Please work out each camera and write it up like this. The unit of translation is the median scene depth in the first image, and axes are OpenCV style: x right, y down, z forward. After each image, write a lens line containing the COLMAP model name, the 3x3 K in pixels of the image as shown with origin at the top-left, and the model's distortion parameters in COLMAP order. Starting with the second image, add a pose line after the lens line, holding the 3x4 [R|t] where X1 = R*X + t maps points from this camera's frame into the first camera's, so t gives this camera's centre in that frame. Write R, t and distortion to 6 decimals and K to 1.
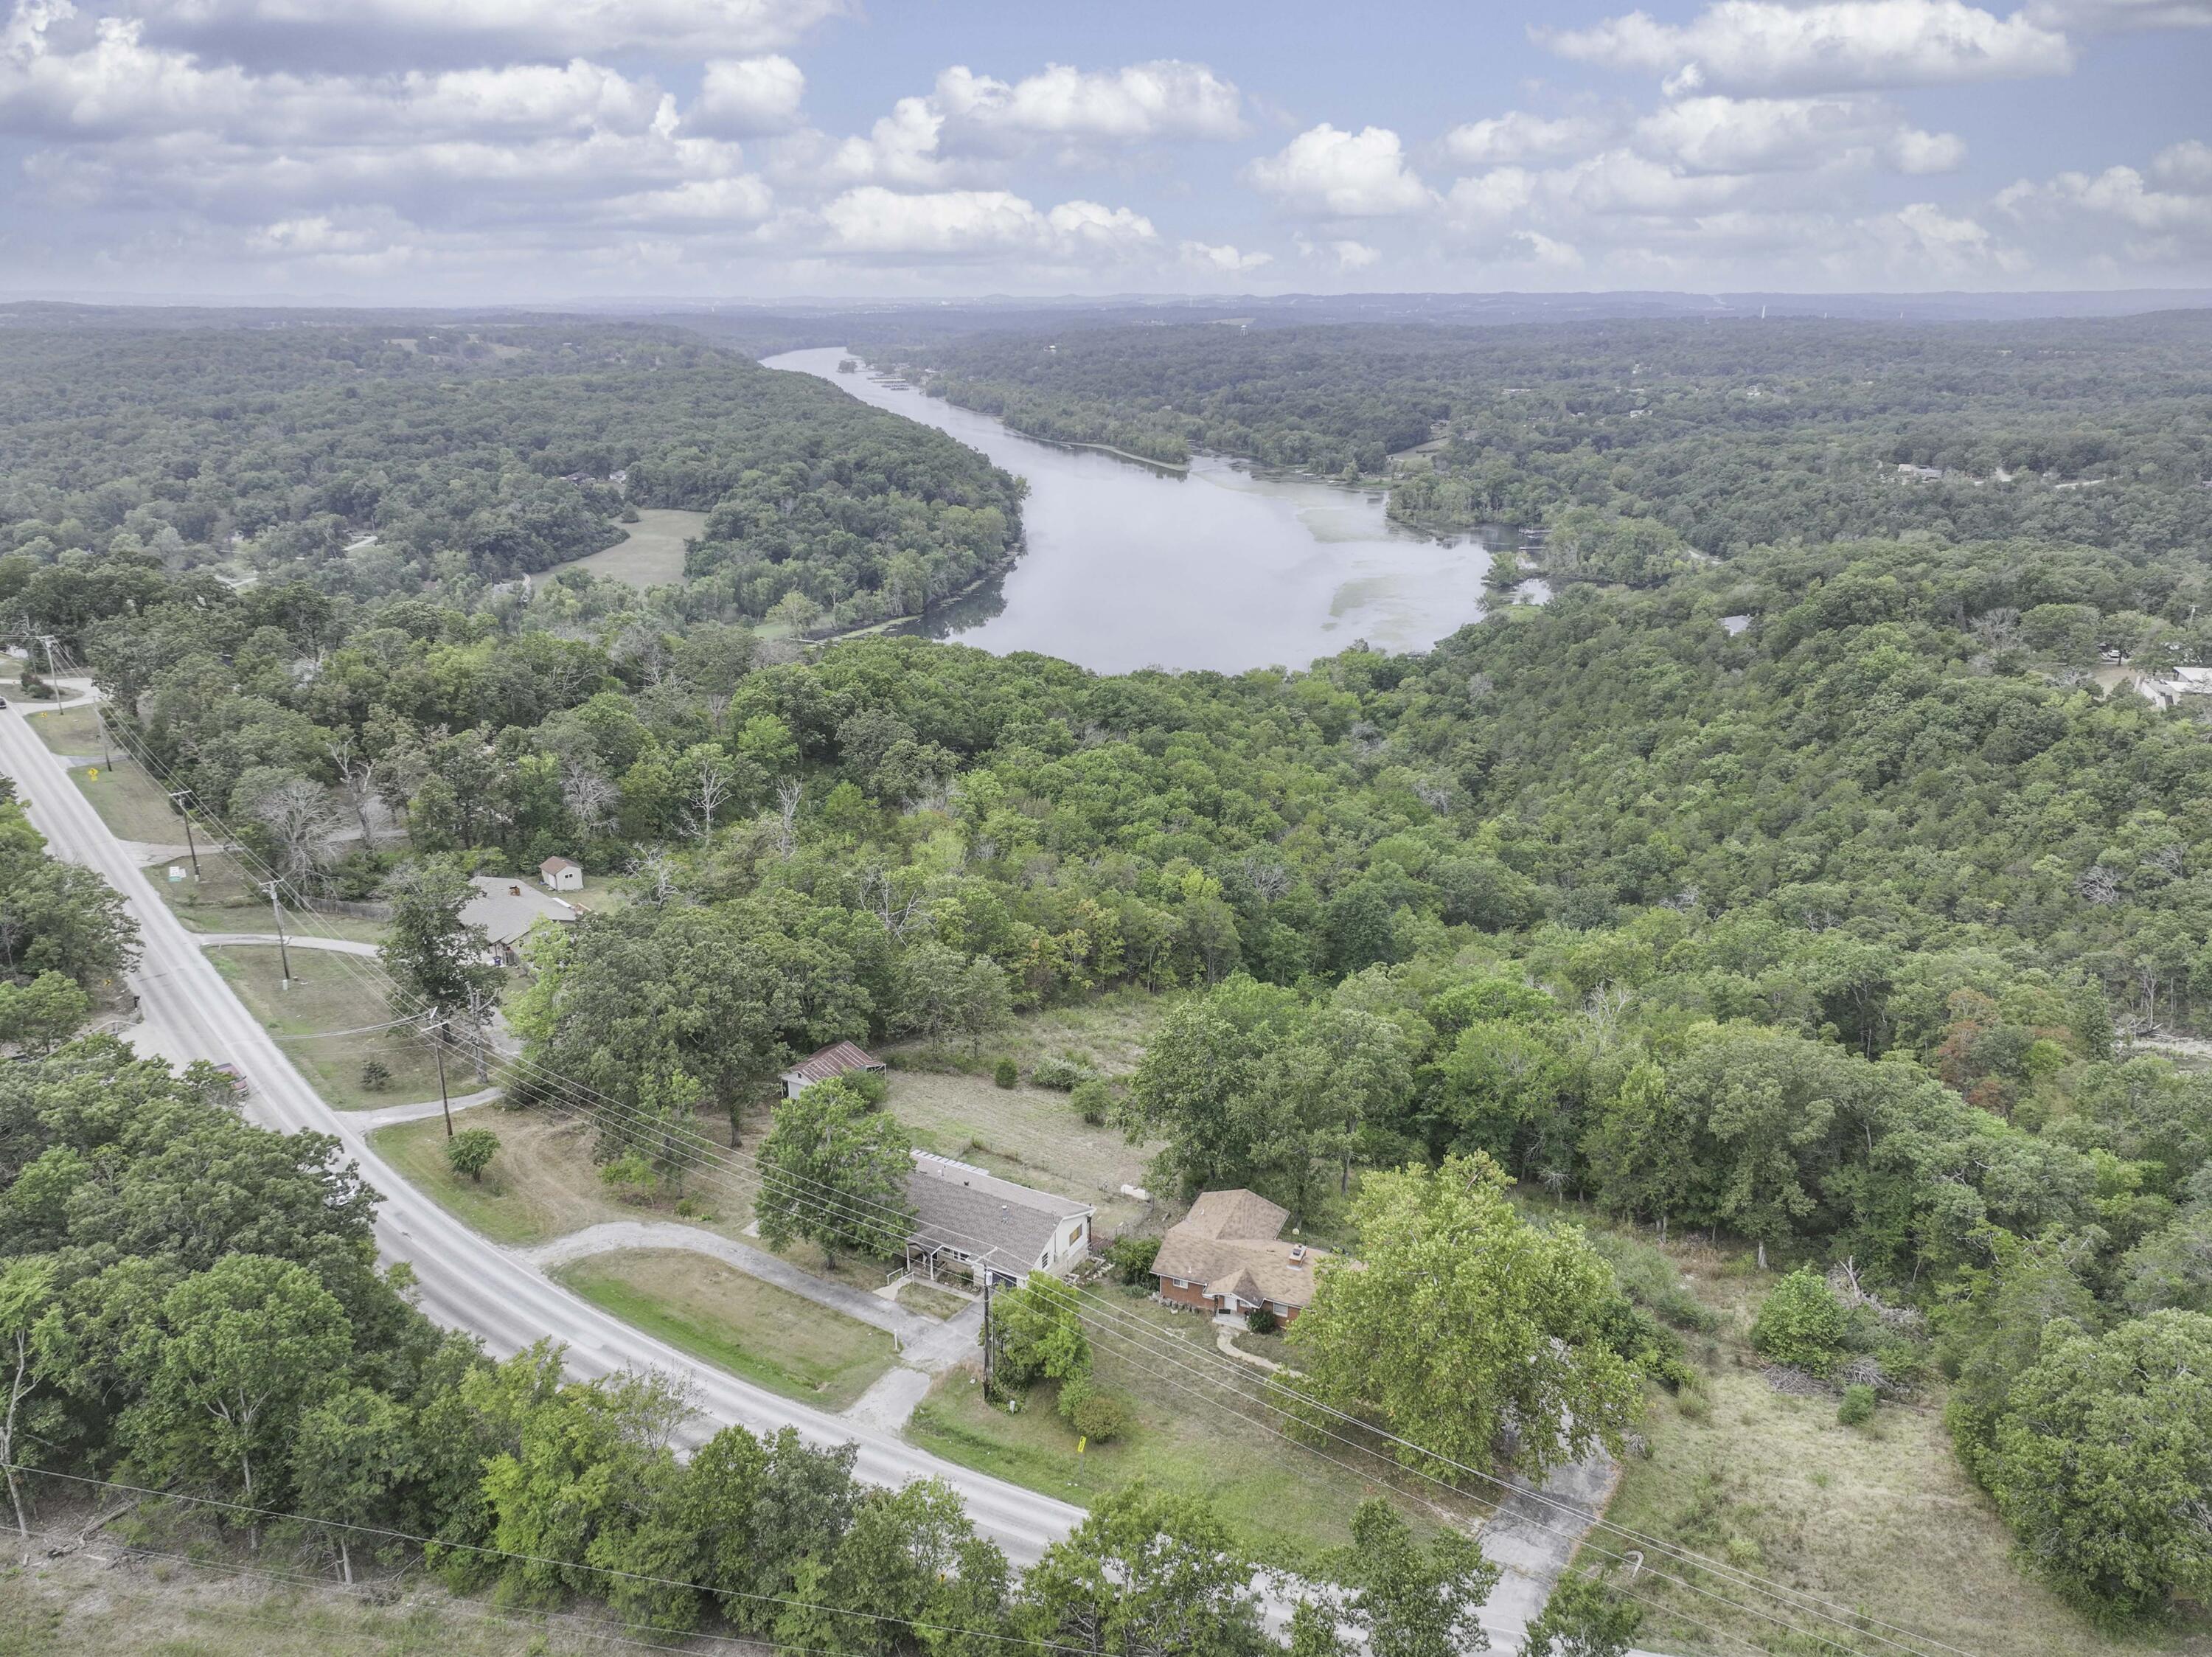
lens RADIAL K [[1592.6, 0, 1106.0], [0, 1592.6, 828.5], [0, 0, 1]] dist [0.005541, 0.002072]
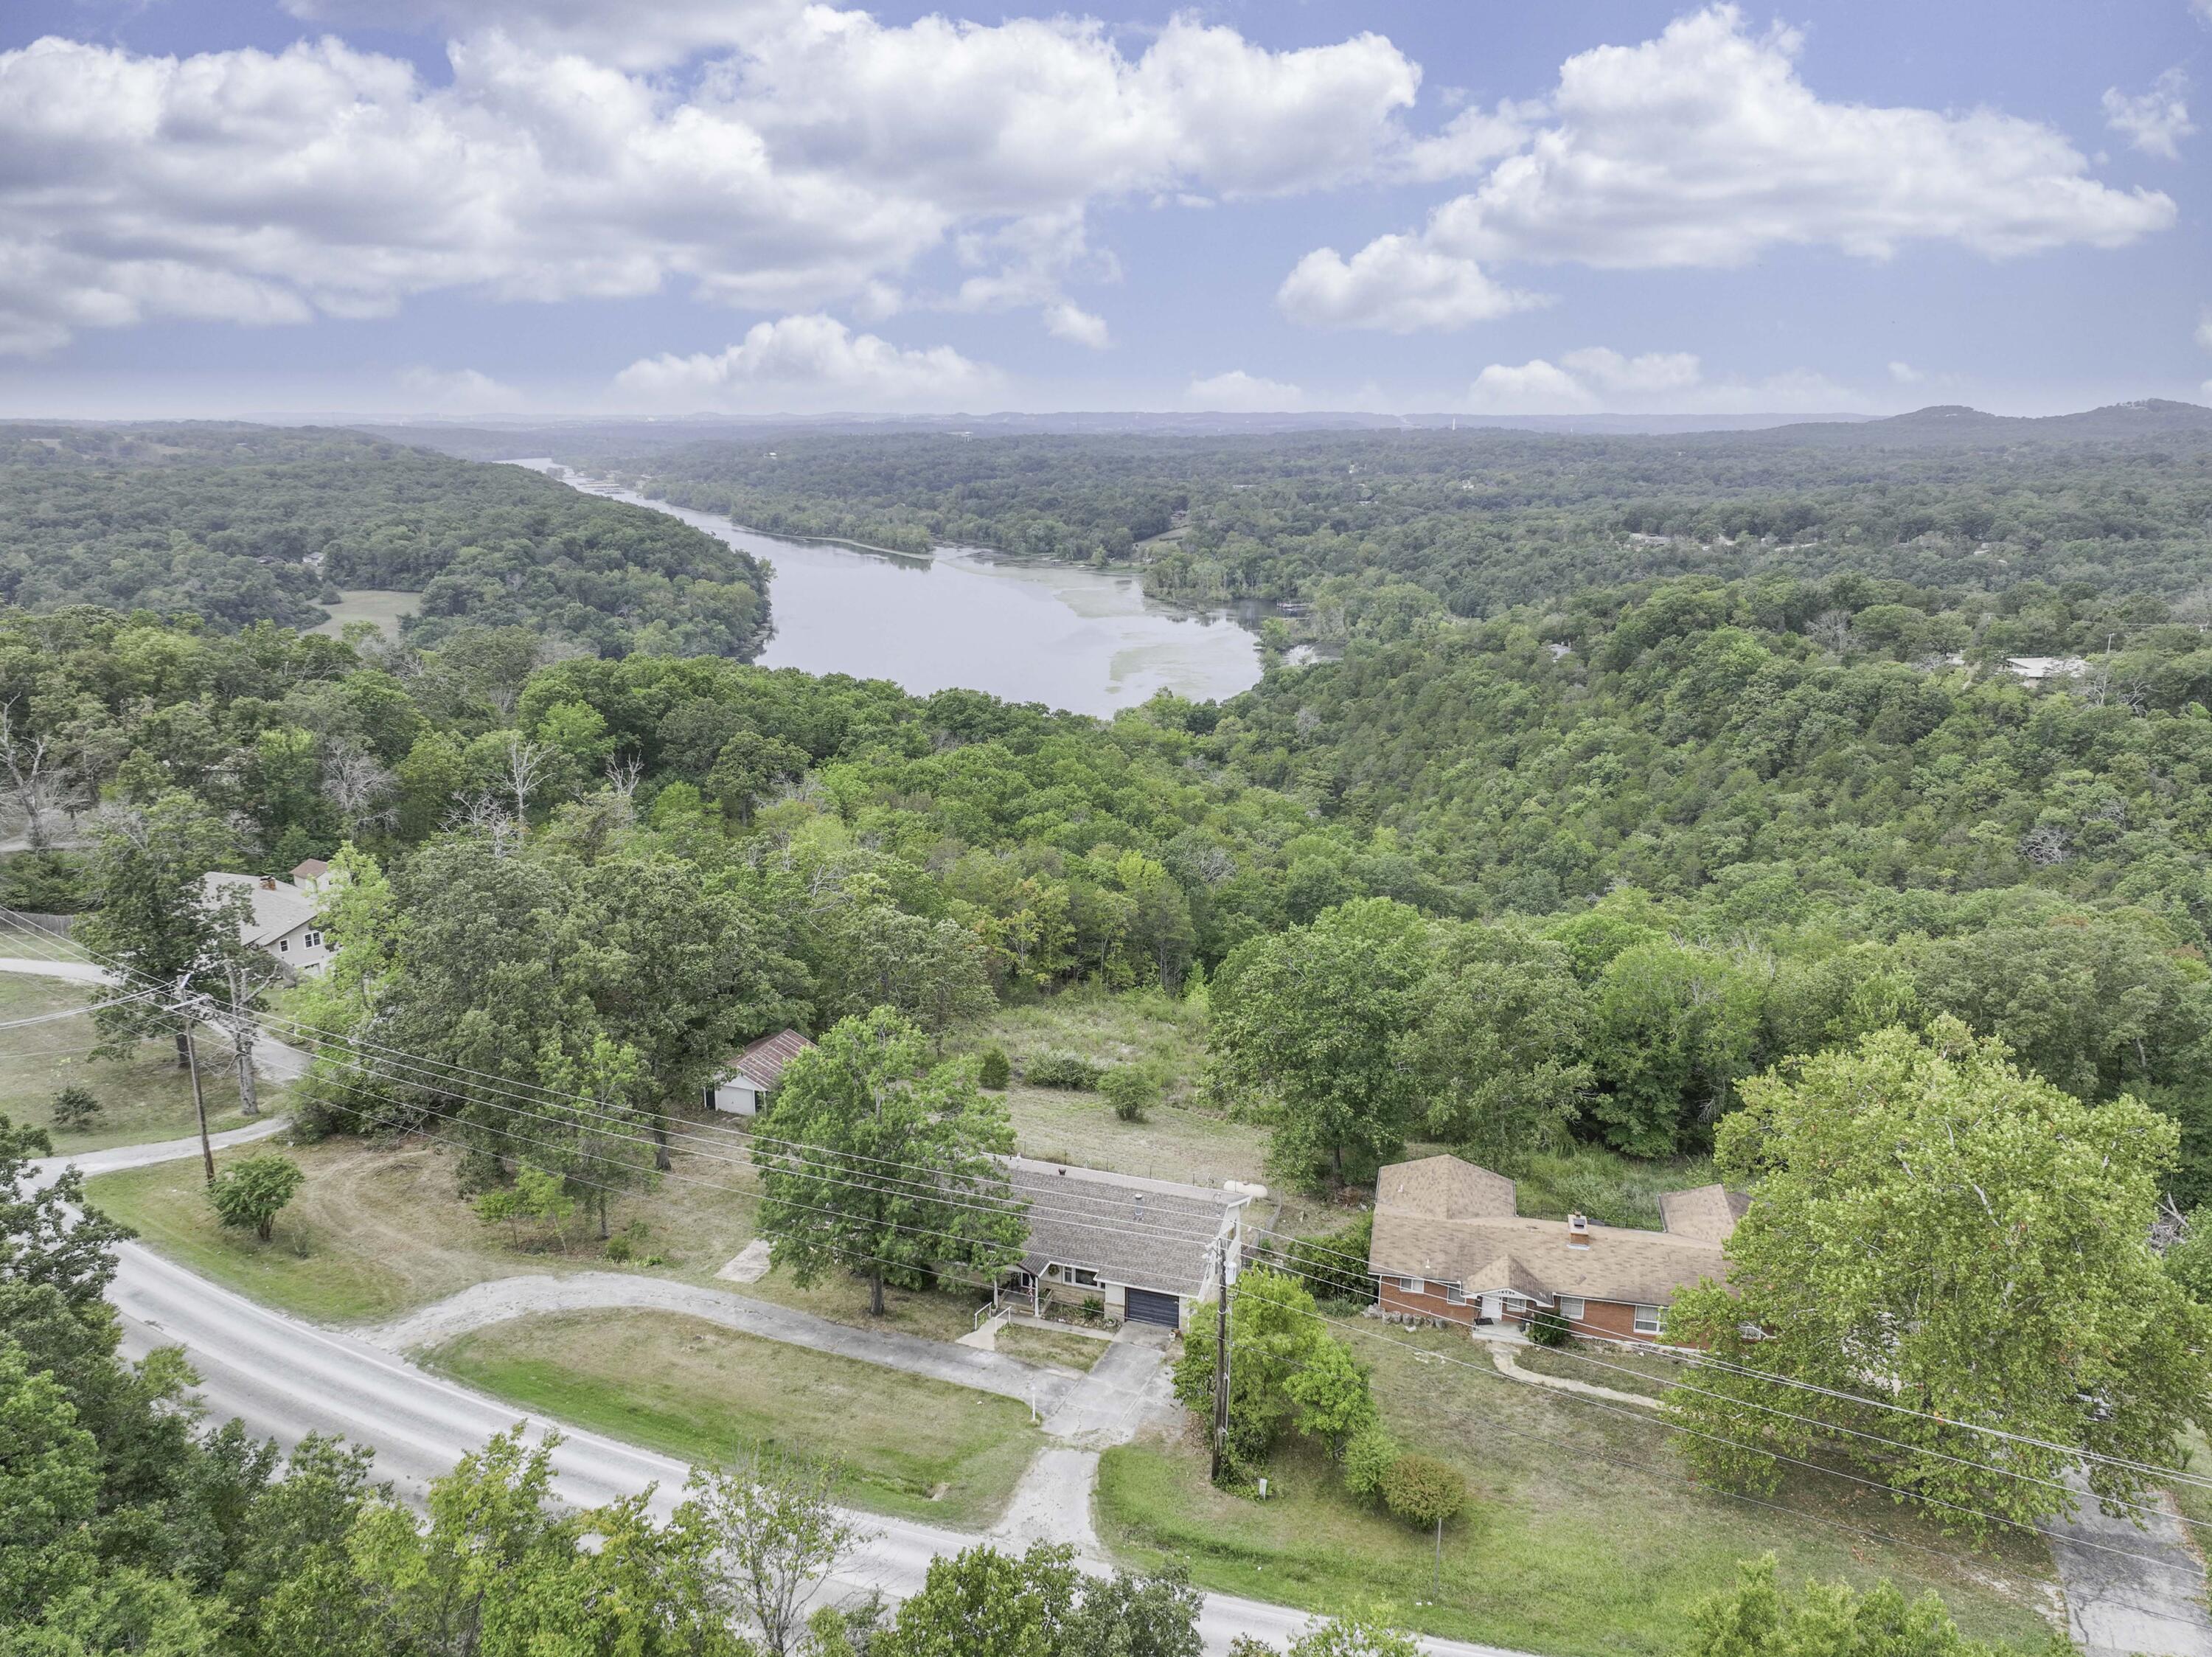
lens RADIAL K [[1592.6, 0, 1106.0], [0, 1592.6, 828.5], [0, 0, 1]] dist [0.005541, 0.002072]
pose [[0.984340, -0.037495, 0.172249, -0.073756], [0.050053, 0.996350, -0.069146, 0.051961], [-0.169028, 0.076685, 0.982624, 0.135406]]
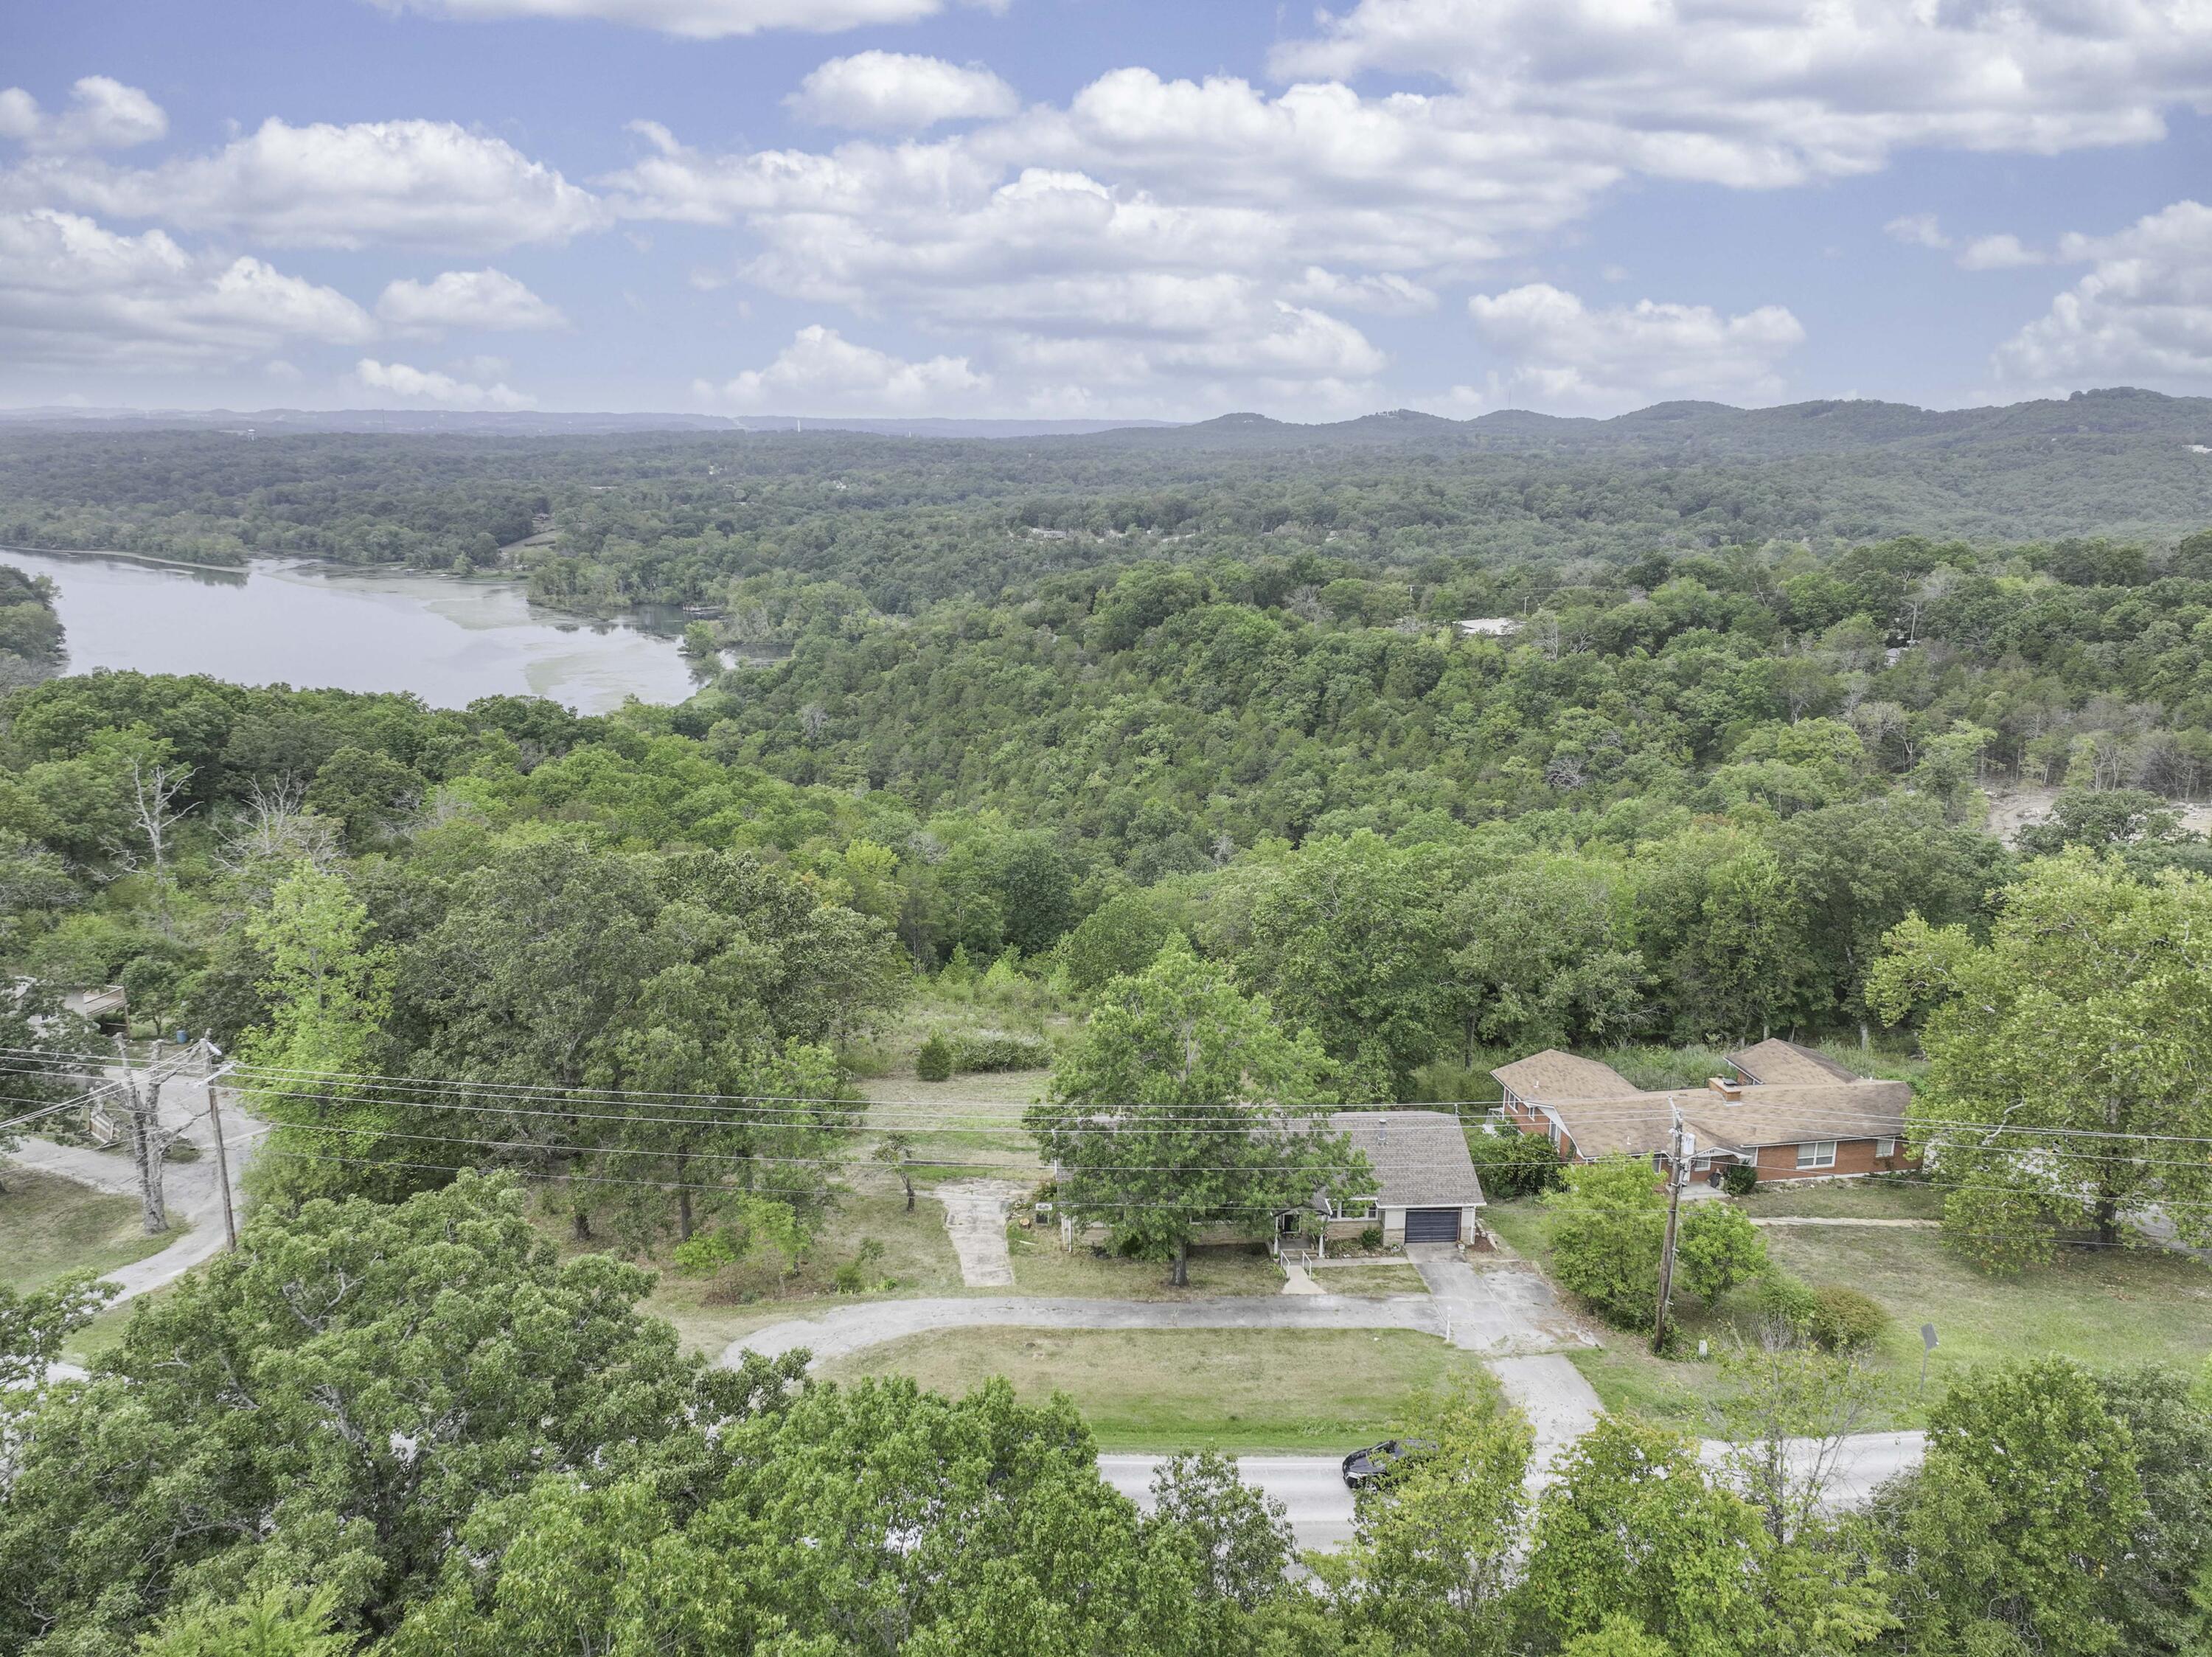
lens RADIAL K [[1626.6, 0, 1102.8], [0, 1626.6, 826.0], [0, 0, 1]] dist [0.010493, -0.003642]
pose [[0.836599, -0.117502, 0.535066, -0.200281], [0.161479, 0.986223, -0.035902, 0.049332], [-0.523476, 0.116437, 0.844047, 0.191597]]
